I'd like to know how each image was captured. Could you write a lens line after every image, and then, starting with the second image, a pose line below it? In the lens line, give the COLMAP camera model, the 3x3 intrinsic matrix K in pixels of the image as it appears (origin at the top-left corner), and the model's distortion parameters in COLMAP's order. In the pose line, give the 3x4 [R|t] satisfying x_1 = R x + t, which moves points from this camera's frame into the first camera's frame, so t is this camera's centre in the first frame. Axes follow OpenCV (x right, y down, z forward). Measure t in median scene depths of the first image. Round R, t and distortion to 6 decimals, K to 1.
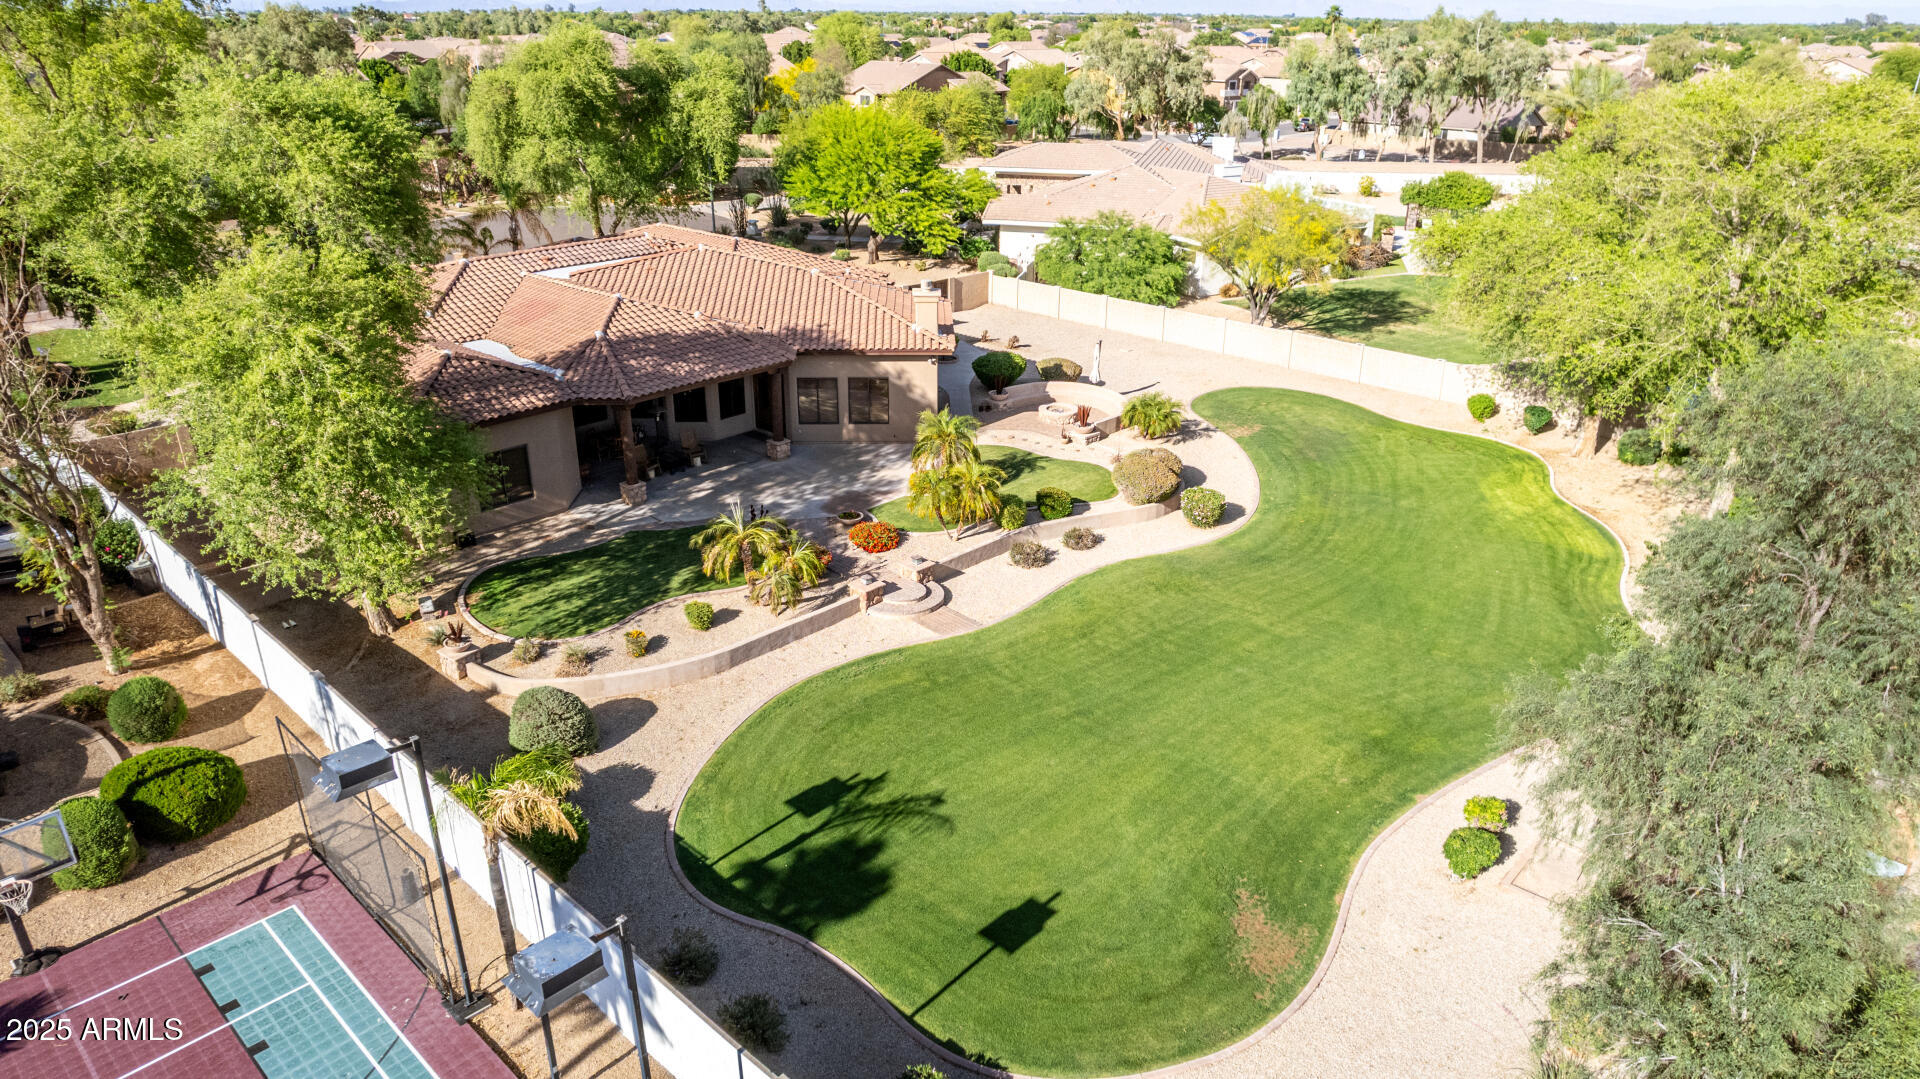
lens RADIAL K [[1252.4, 0, 968.4], [0, 1252.4, 542.6], [0, 0, 1]] dist [-0.035623, 0.006303]
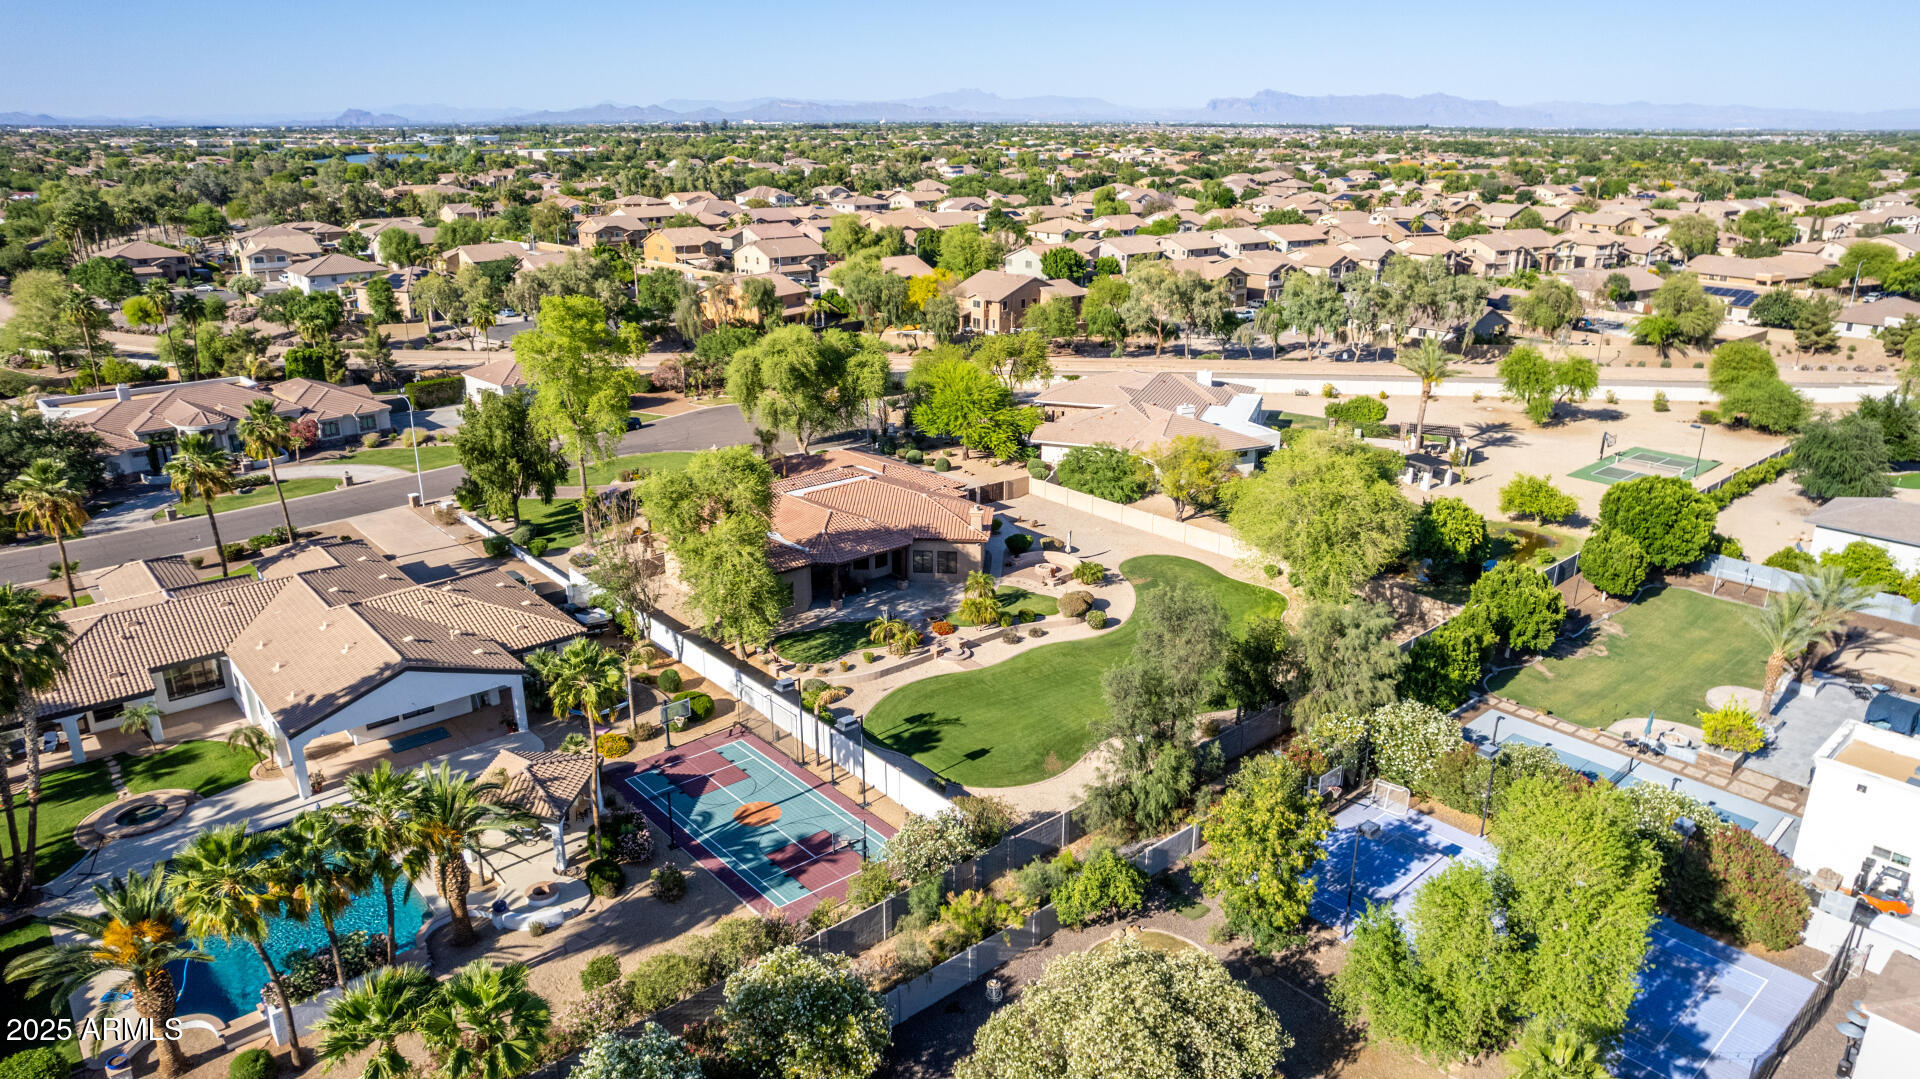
lens RADIAL K [[1252.4, 0, 968.4], [0, 1252.4, 542.6], [0, 0, 1]] dist [-0.035623, 0.006303]
pose [[0.994908, 0.029560, -0.096360, 0.181299], [-0.036967, 0.996421, -0.076015, 0.011774], [0.093768, 0.079190, 0.992440, -1.242142]]
